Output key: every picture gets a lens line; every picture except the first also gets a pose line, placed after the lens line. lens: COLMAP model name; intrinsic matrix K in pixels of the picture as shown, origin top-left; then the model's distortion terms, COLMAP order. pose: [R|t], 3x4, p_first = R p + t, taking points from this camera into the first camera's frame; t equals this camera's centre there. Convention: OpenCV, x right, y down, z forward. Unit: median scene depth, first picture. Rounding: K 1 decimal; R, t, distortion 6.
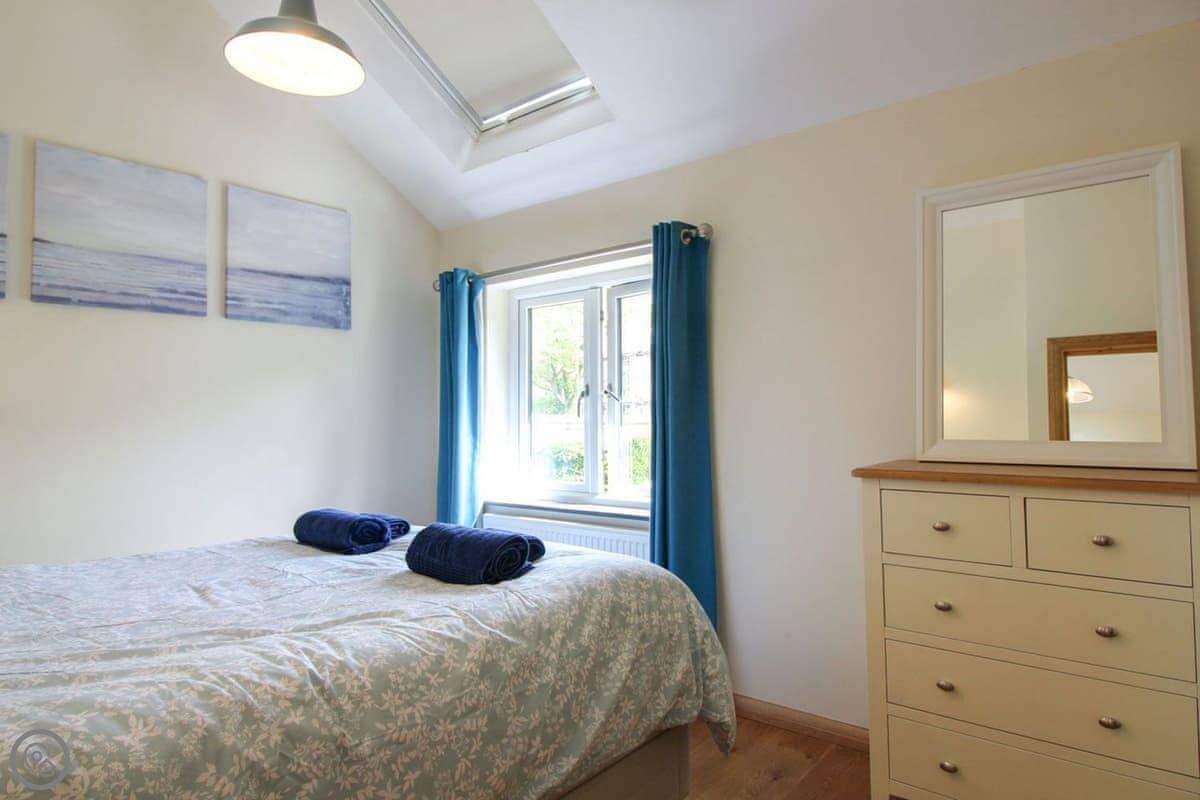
lens RADIAL K [[707.9, 0, 600.7], [0, 707.9, 382.2], [0, 0, 1]] dist [0.007021, -0.012286]
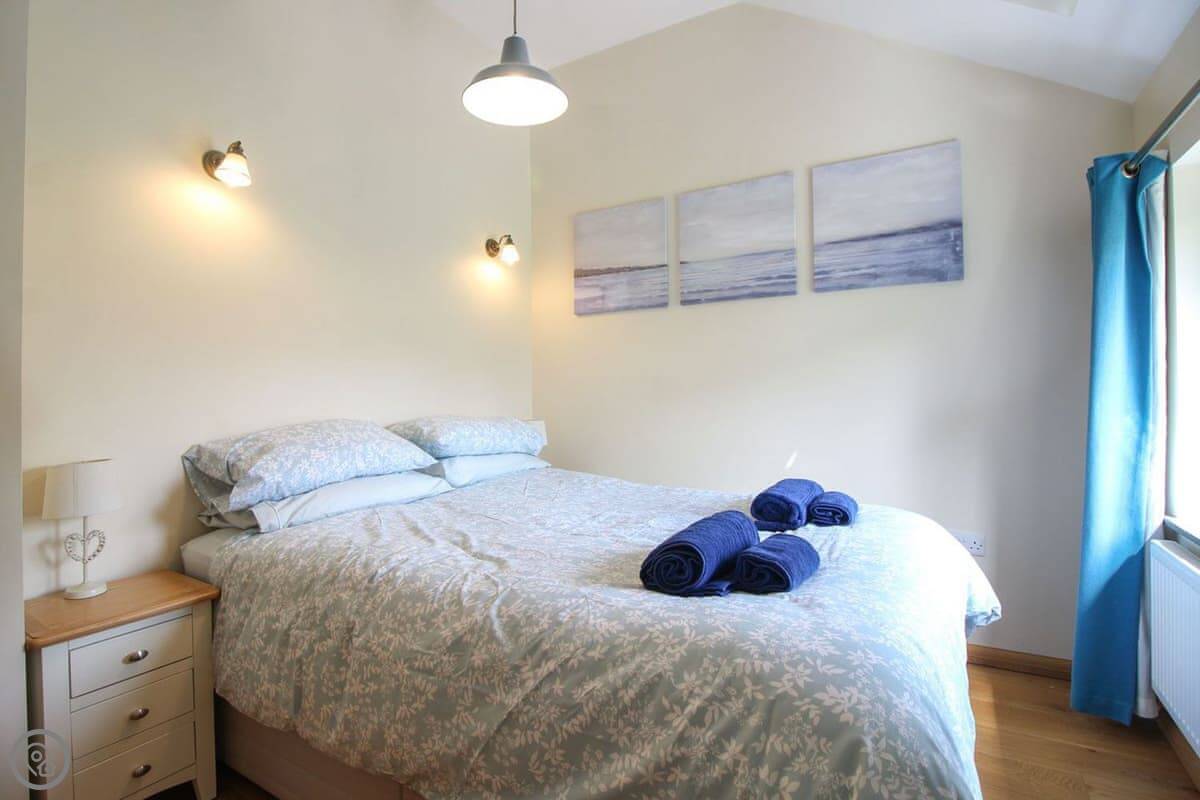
lens RADIAL K [[591.4, 0, 579.2], [0, 591.4, 382.3], [0, 0, 1]] dist [0.001477, -0.014073]
pose [[0.123820, 0.002923, -0.992300, 0.595023], [0.056200, 0.998370, 0.009954, 0.032415], [0.990712, -0.057000, 0.123454, 0.950053]]
